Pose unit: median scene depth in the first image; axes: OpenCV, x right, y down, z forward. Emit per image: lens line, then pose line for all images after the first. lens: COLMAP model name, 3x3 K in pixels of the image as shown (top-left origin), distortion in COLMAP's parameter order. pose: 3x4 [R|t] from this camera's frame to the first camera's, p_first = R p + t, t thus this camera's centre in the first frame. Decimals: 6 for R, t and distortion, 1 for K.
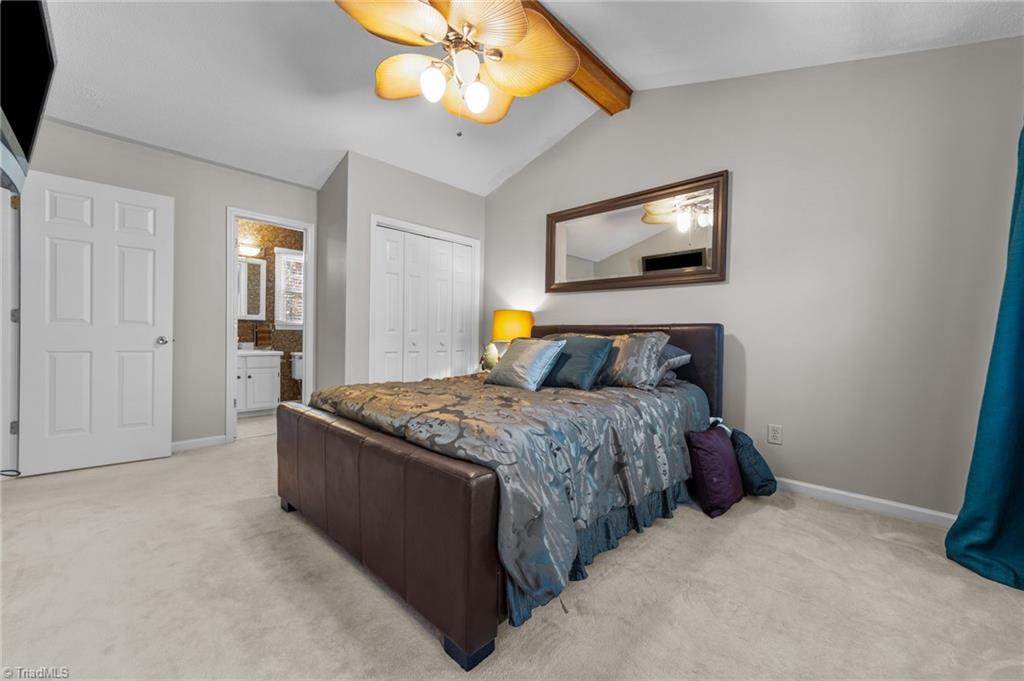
lens RADIAL K [[397.3, 0, 508.0], [0, 397.3, 341.0], [0, 0, 1]] dist [-0.003274, 0.002334]
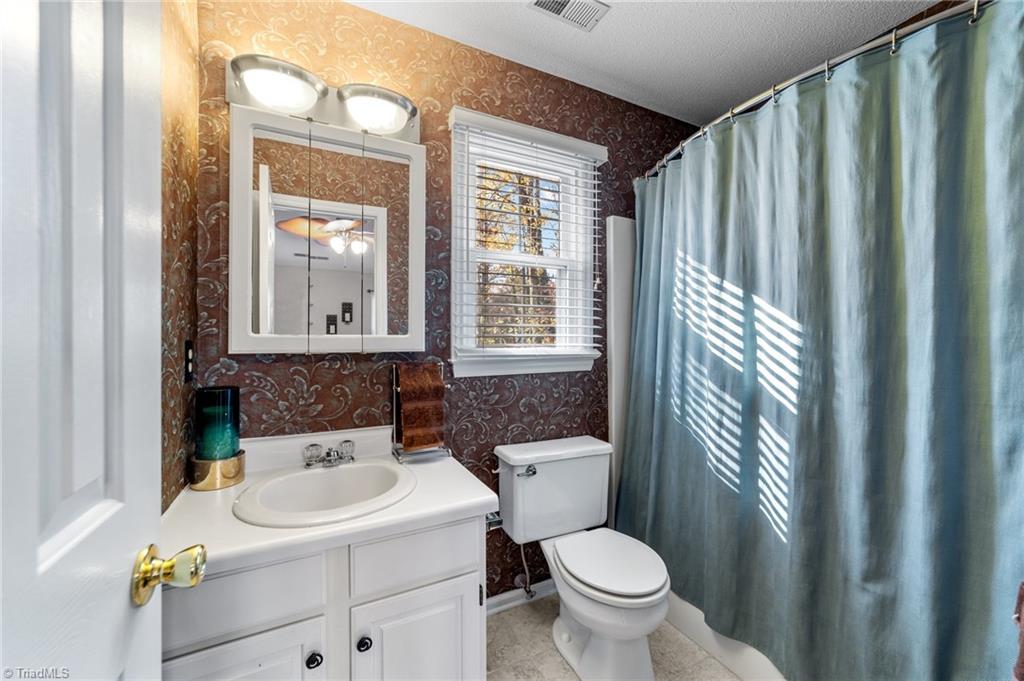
lens RADIAL K [[397.3, 0, 511.9], [0, 397.3, 340.1], [0, 0, 1]] dist [-0.003274, 0.002334]
pose [[0.949979, -0.015492, -0.311929, -0.456531], [0.011725, 0.999834, -0.013947, -0.054988], [0.312093, 0.009592, 0.950003, 0.737300]]
